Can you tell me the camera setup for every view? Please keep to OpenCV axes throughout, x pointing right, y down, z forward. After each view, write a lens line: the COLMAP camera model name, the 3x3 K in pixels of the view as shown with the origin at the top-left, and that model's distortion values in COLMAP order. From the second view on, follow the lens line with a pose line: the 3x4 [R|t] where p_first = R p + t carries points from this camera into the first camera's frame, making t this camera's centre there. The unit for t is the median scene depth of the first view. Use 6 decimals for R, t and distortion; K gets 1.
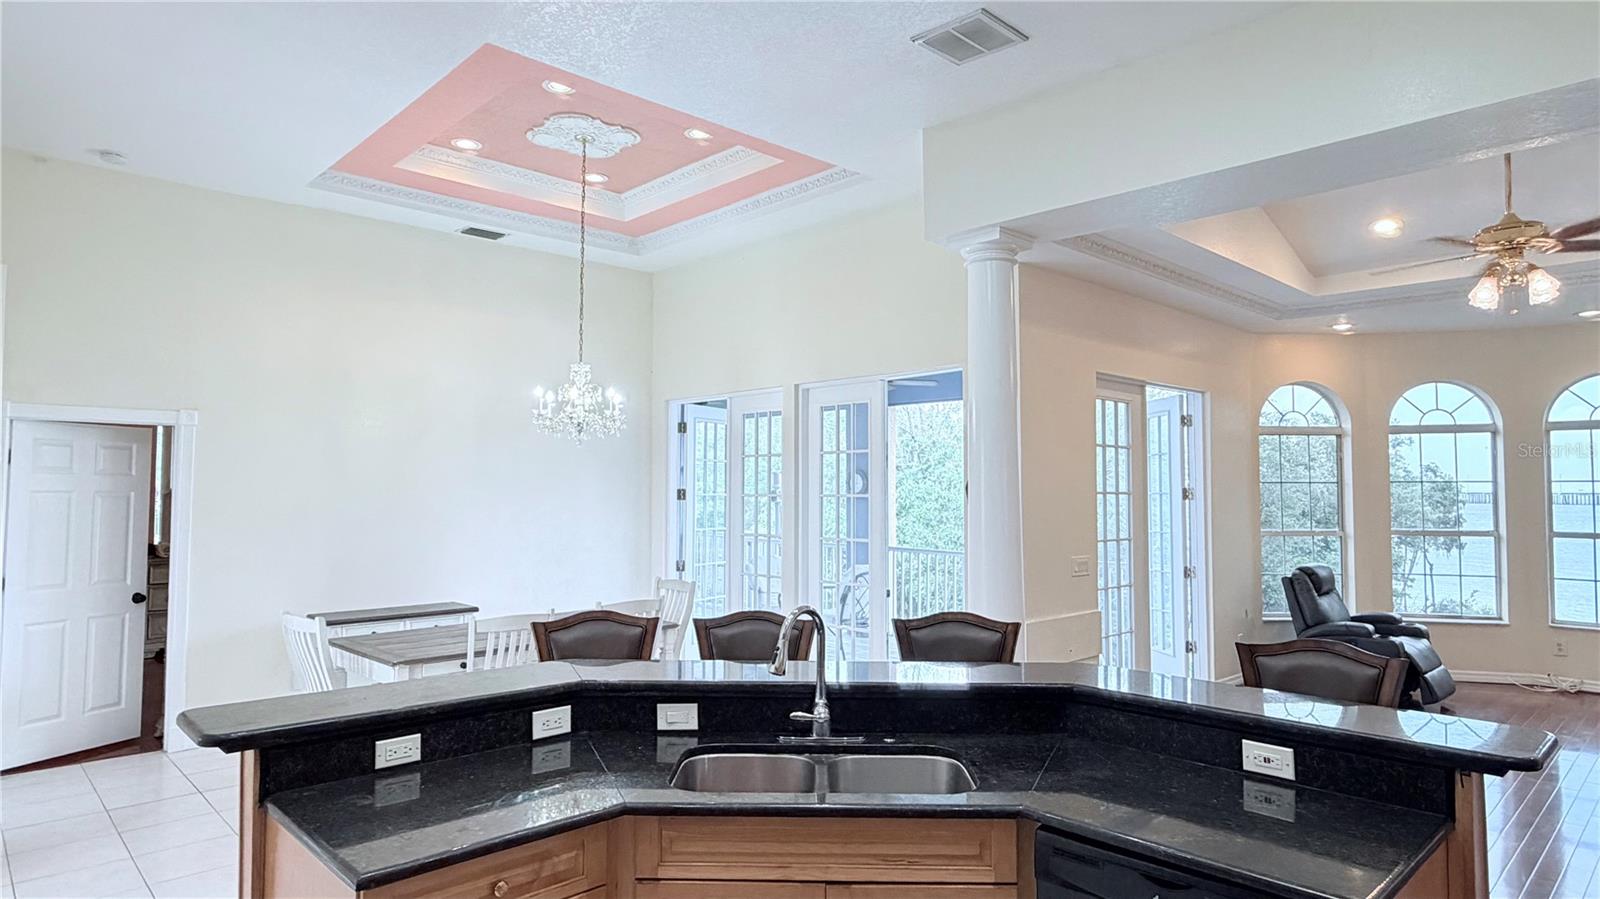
lens RADIAL K [[902.3, 0, 794.5], [0, 902.3, 451.5], [0, 0, 1]] dist [0.000227, -0.000858]
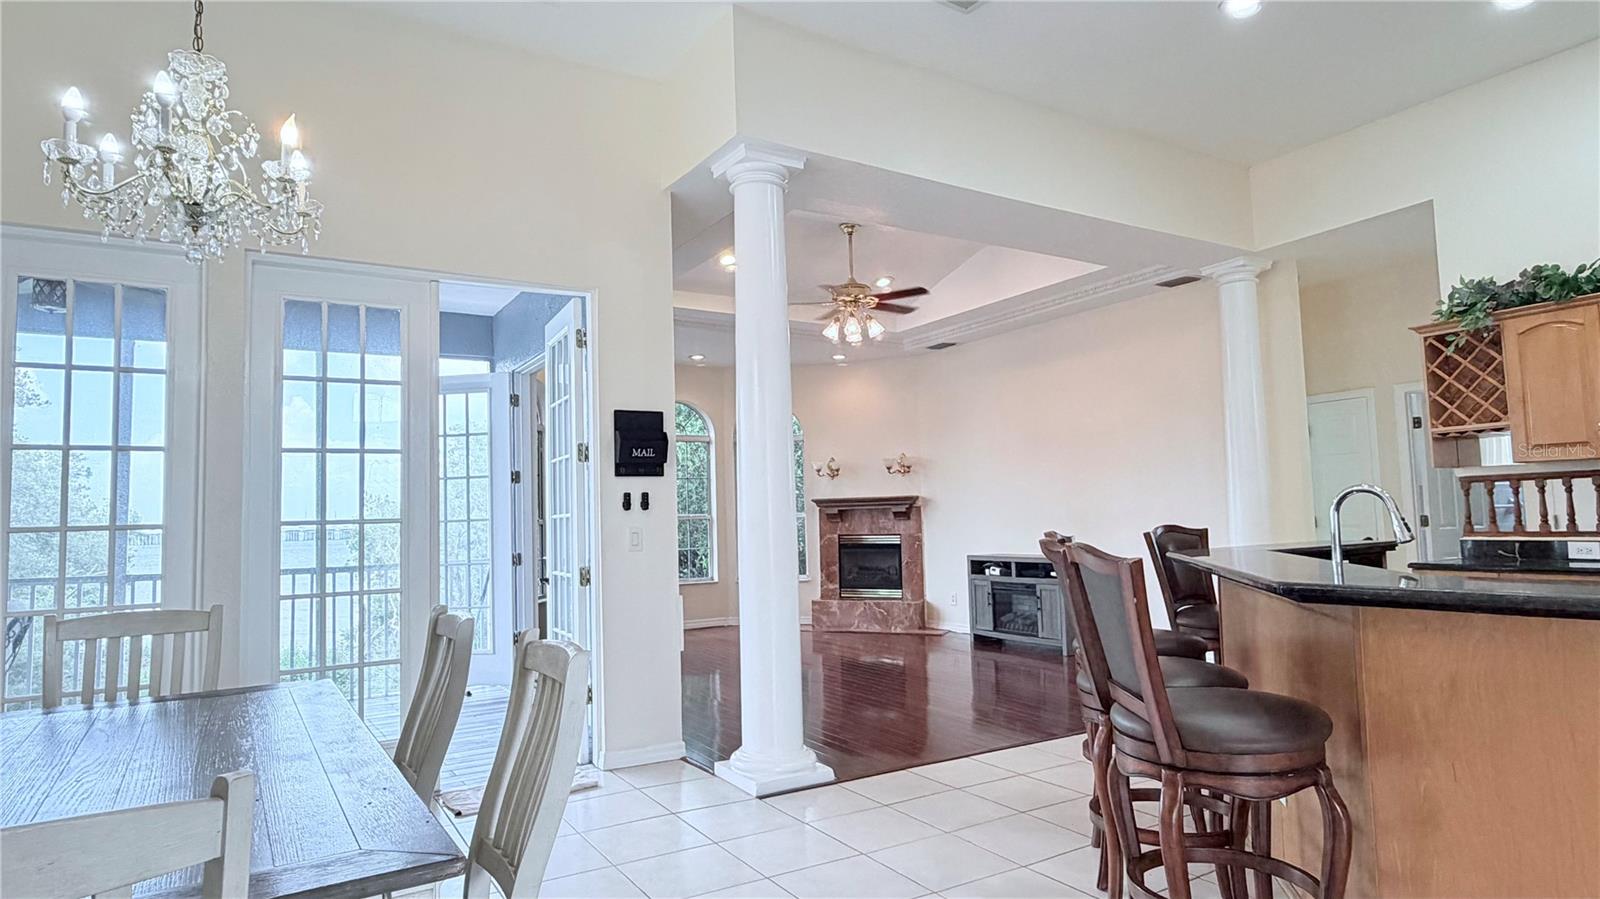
lens RADIAL K [[902.3, 0, 794.5], [0, 902.3, 451.5], [0, 0, 1]] dist [0.000227, -0.000858]
pose [[0.216704, 0.063335, 0.974181, -0.469799], [-0.015658, 0.997990, -0.061400, 0.081185], [-0.976112, -0.001948, 0.217261, 0.557604]]
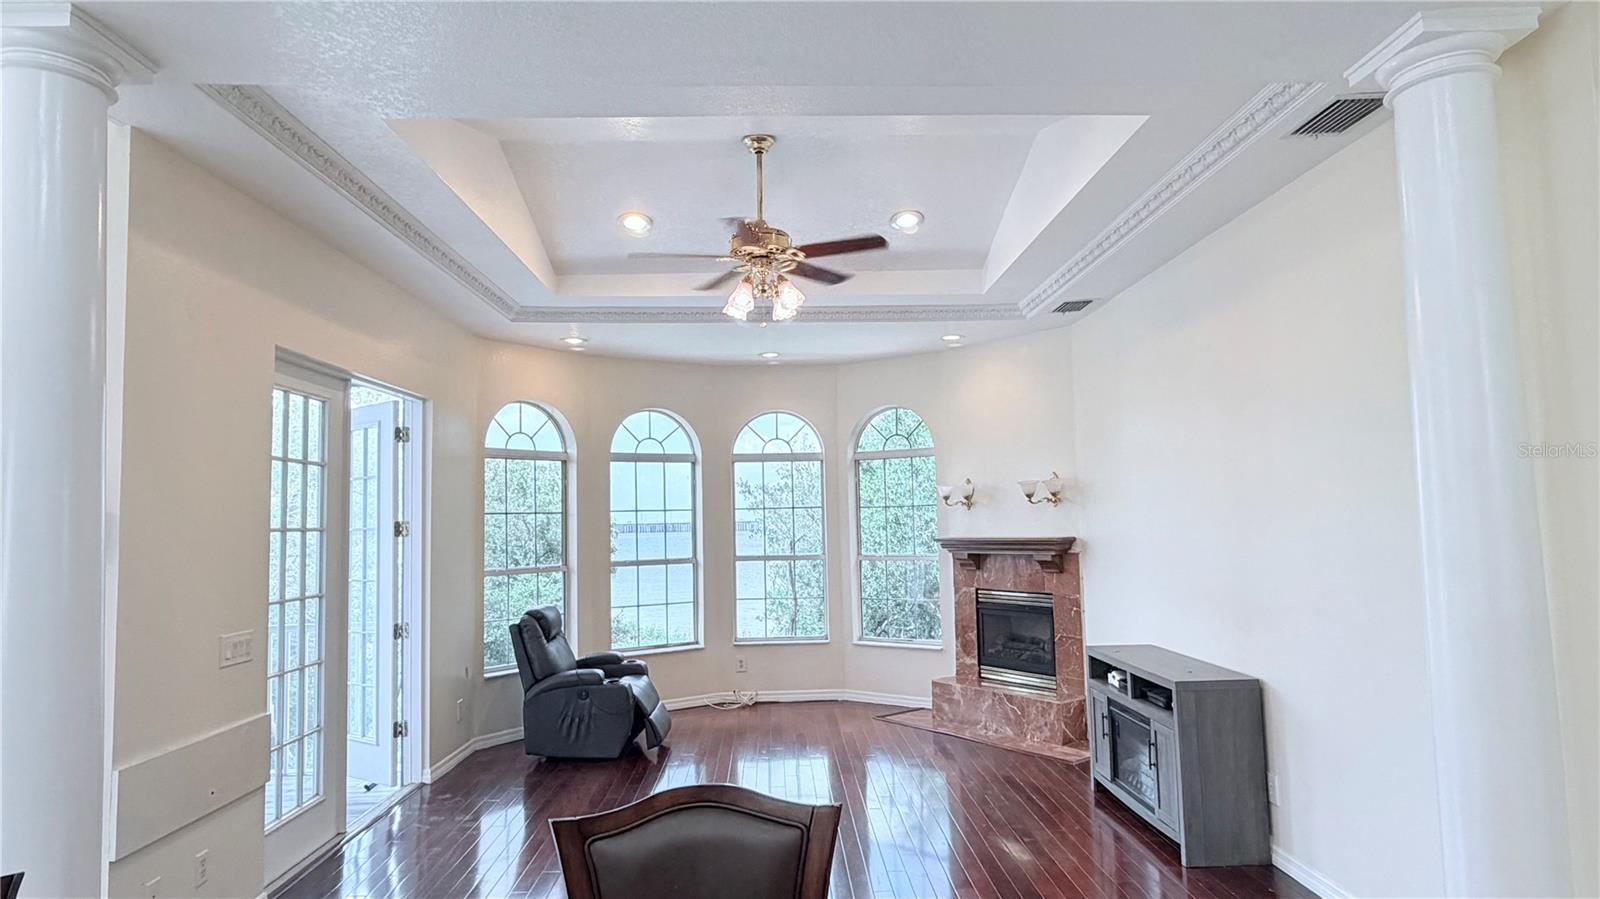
lens RADIAL K [[902.3, 0, 794.5], [0, 902.3, 451.5], [0, 0, 1]] dist [0.000227, -0.000858]
pose [[0.667190, 0.039284, 0.743851, 0.090952], [-0.008615, 0.998949, -0.045029, 0.013841], [-0.744838, 0.023634, 0.666827, 0.254597]]
